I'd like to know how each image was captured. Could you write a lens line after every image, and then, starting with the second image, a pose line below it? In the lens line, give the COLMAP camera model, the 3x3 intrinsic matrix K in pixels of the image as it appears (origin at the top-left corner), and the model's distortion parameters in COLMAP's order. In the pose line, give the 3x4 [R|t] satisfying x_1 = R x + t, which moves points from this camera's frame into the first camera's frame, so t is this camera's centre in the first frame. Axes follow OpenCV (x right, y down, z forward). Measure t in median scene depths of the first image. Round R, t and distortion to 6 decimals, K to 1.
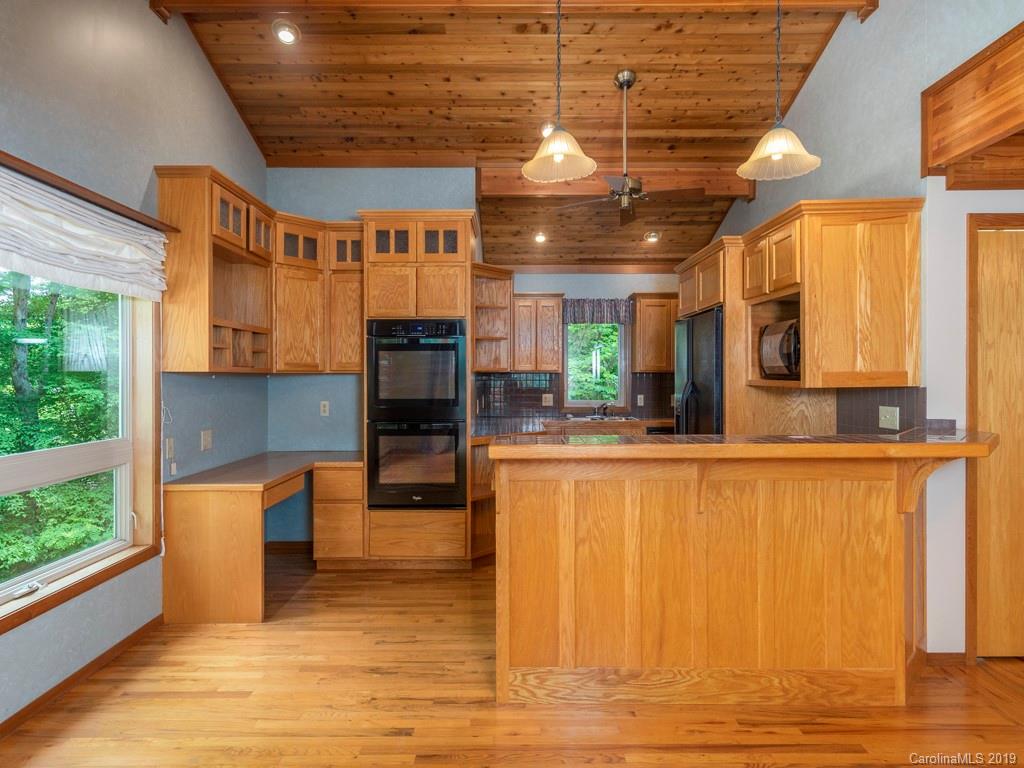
lens RADIAL K [[548.3, 0, 481.3], [0, 548.3, 384.0], [0, 0, 1]] dist [0.004549, -0.000223]
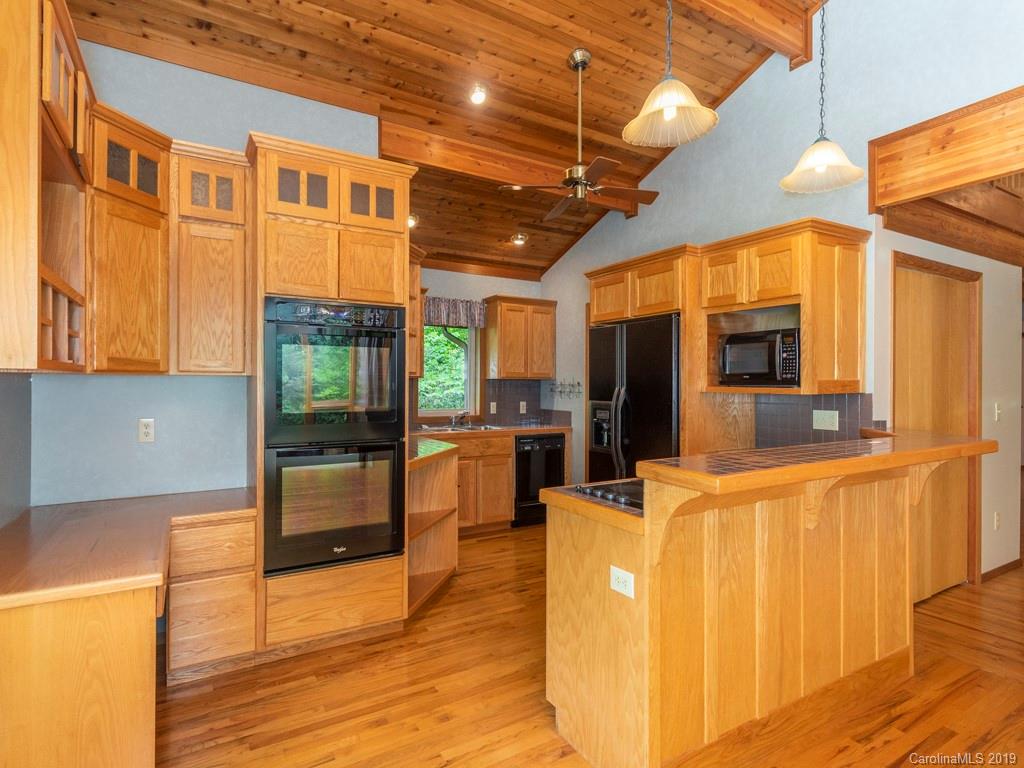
lens RADIAL K [[548.3, 0, 513.4], [0, 548.3, 389.3], [0, 0, 1]] dist [0.004549, -0.000223]
pose [[0.853740, -0.000292, 0.520700, -0.298911], [0.001575, 0.999997, -0.002021, -0.001369], [-0.520697, 0.002546, 0.853738, 0.263214]]
